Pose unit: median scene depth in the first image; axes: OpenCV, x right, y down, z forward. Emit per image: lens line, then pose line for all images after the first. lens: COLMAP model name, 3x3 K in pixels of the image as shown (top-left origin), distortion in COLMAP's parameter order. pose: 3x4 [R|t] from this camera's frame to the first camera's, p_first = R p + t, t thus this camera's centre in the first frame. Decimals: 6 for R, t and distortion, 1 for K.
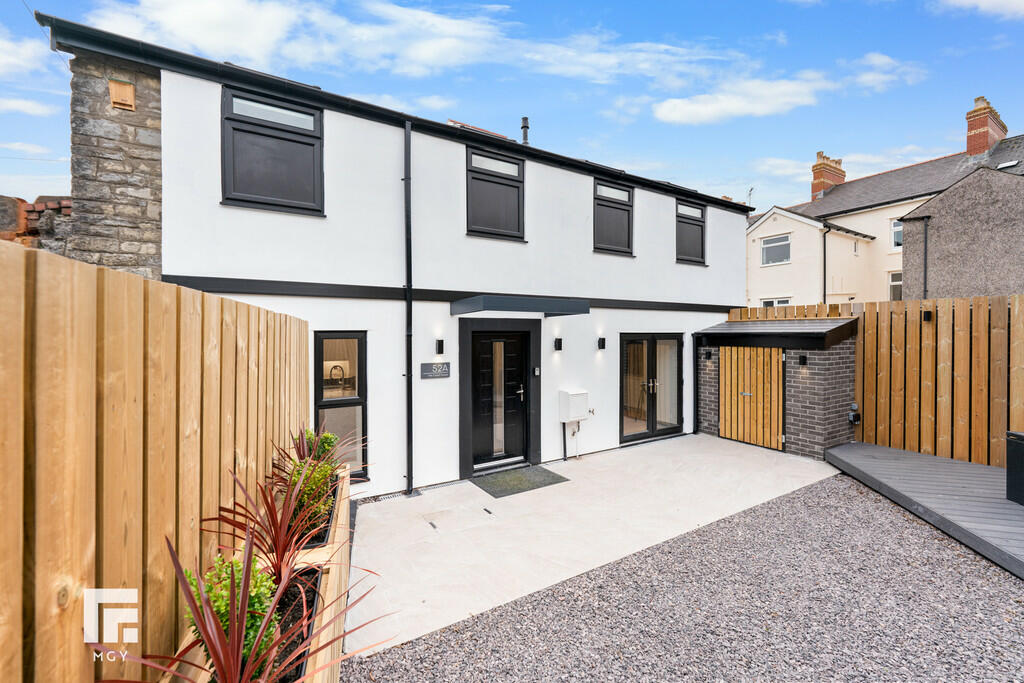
lens RADIAL K [[416.3, 0, 512.0], [0, 416.3, 338.3], [0, 0, 1]] dist [-0.002580, -0.000199]
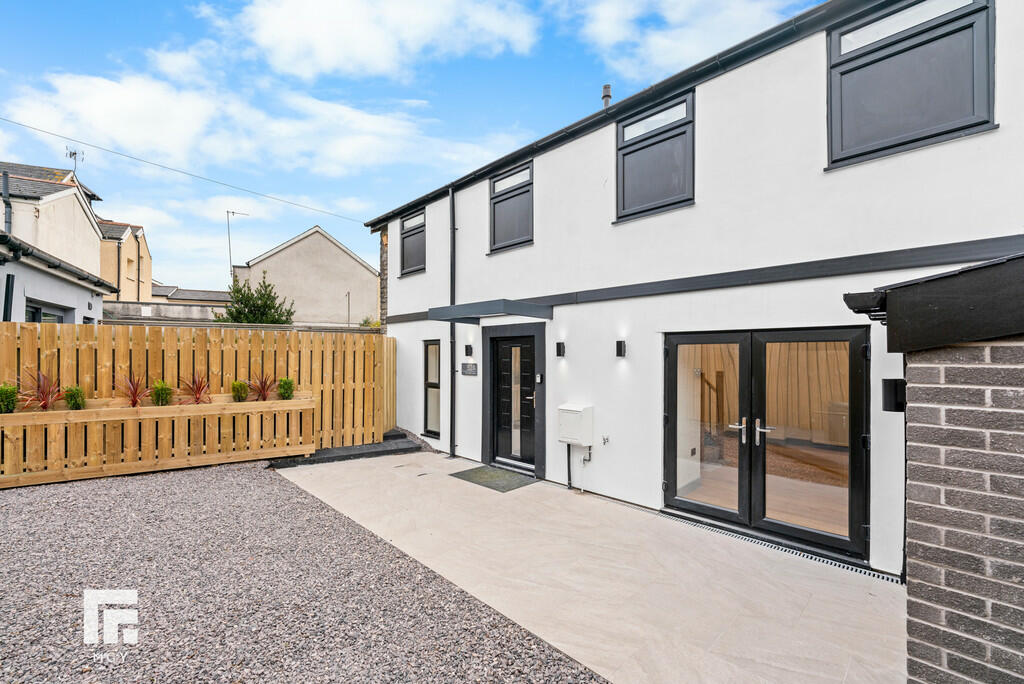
lens RADIAL K [[416.3, 0, 498.9], [0, 416.3, 357.0], [0, 0, 1]] dist [-0.002580, -0.000199]
pose [[0.231263, 0.005724, -0.972874, 0.966325], [-0.015845, 0.999872, 0.002116, 0.031750], [0.972762, 0.014926, 0.231324, 0.711414]]
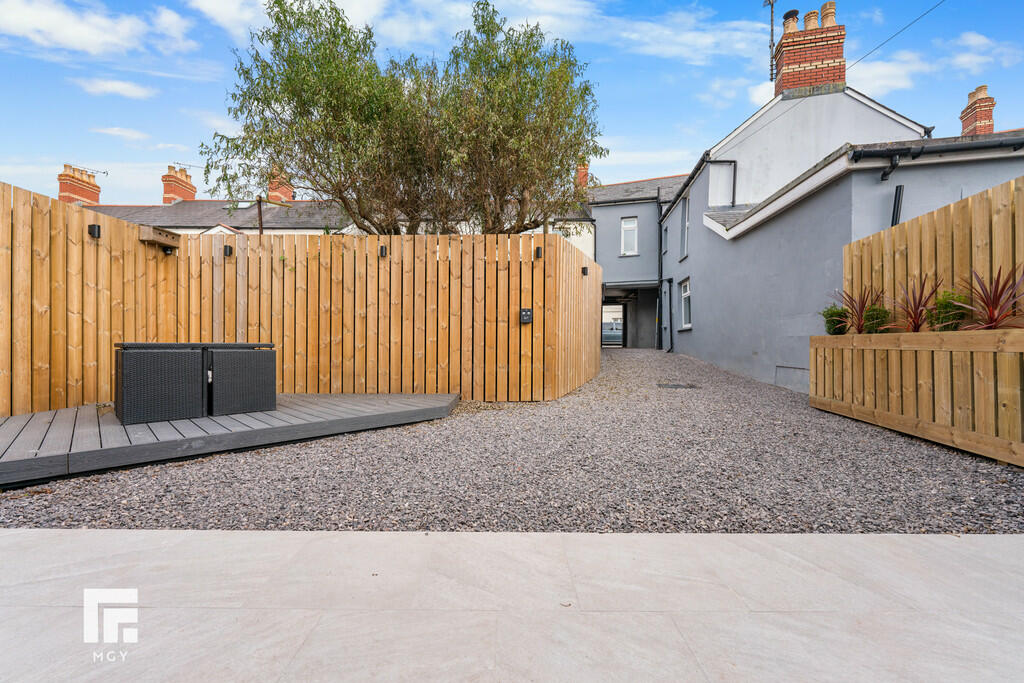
lens RADIAL K [[416.3, 0, 514.1], [0, 416.3, 342.2], [0, 0, 1]] dist [-0.002580, -0.000199]
pose [[-0.861987, 0.001947, 0.506927, 0.081187], [0.007354, 0.999935, 0.008664, 0.160161], [-0.506878, 0.011196, -0.861945, 0.951170]]
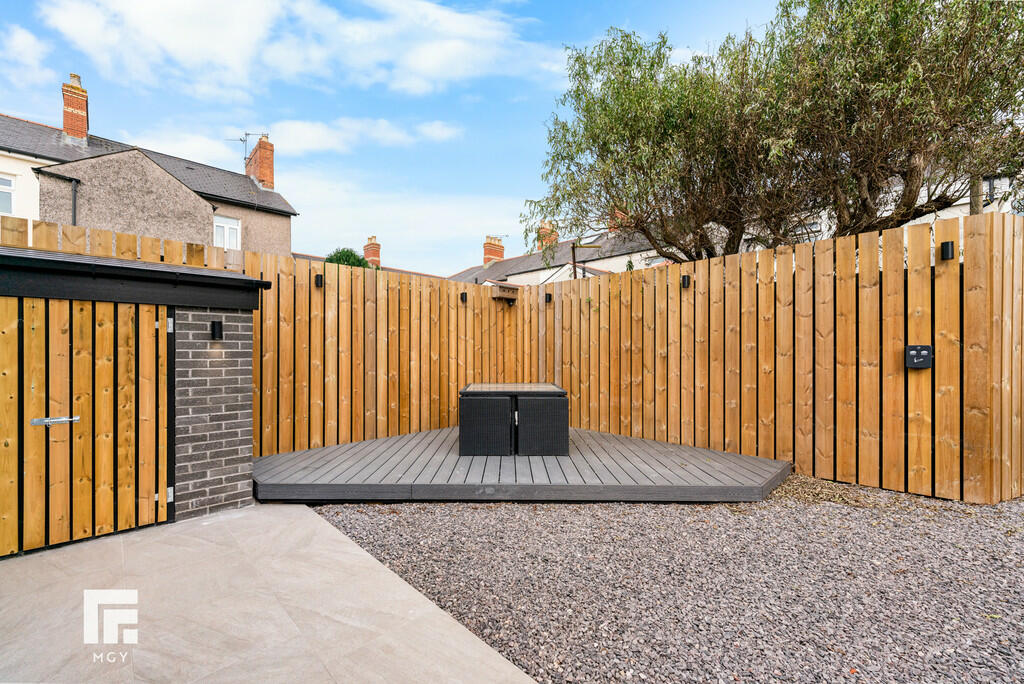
lens RADIAL K [[416.3, 0, 505.9], [0, 416.3, 348.7], [0, 0, 1]] dist [-0.002580, -0.000199]
pose [[-0.229587, 0.009269, 0.973244, 0.102947], [0.013969, 0.999883, -0.006228, 0.090250], [-0.973188, 0.012165, -0.229689, 0.814249]]
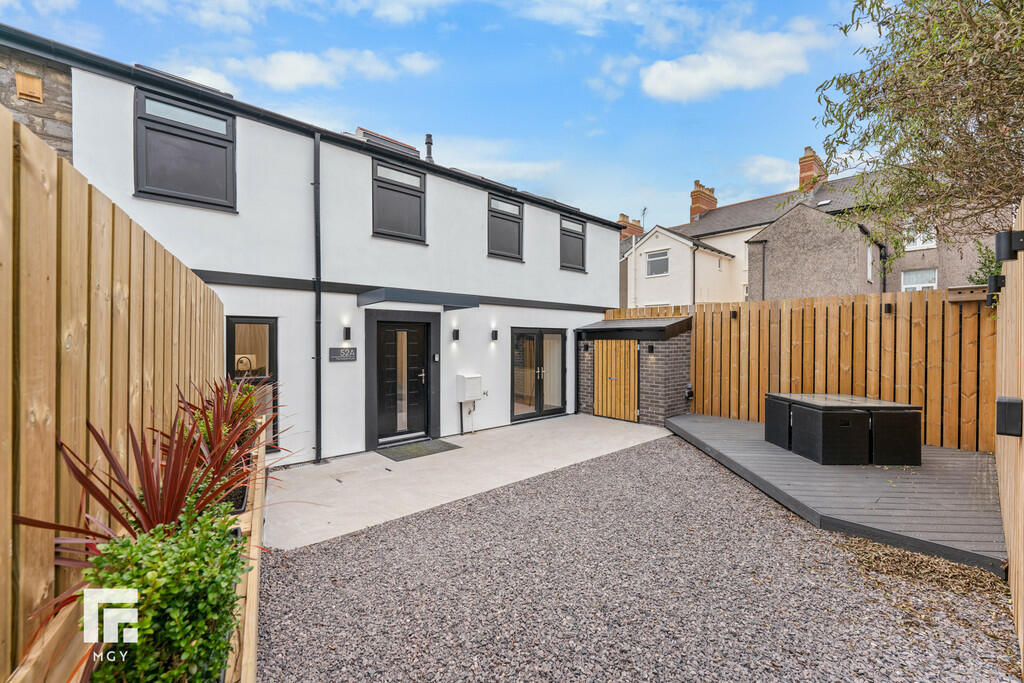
lens RADIAL K [[416.3, 0, 510.0], [0, 416.3, 346.6], [0, 0, 1]] dist [-0.002580, -0.000199]
pose [[0.982900, 0.002236, 0.184127, 0.048469], [-0.002963, 0.999989, 0.003670, 0.044796], [-0.184117, -0.004152, 0.982896, -0.175796]]
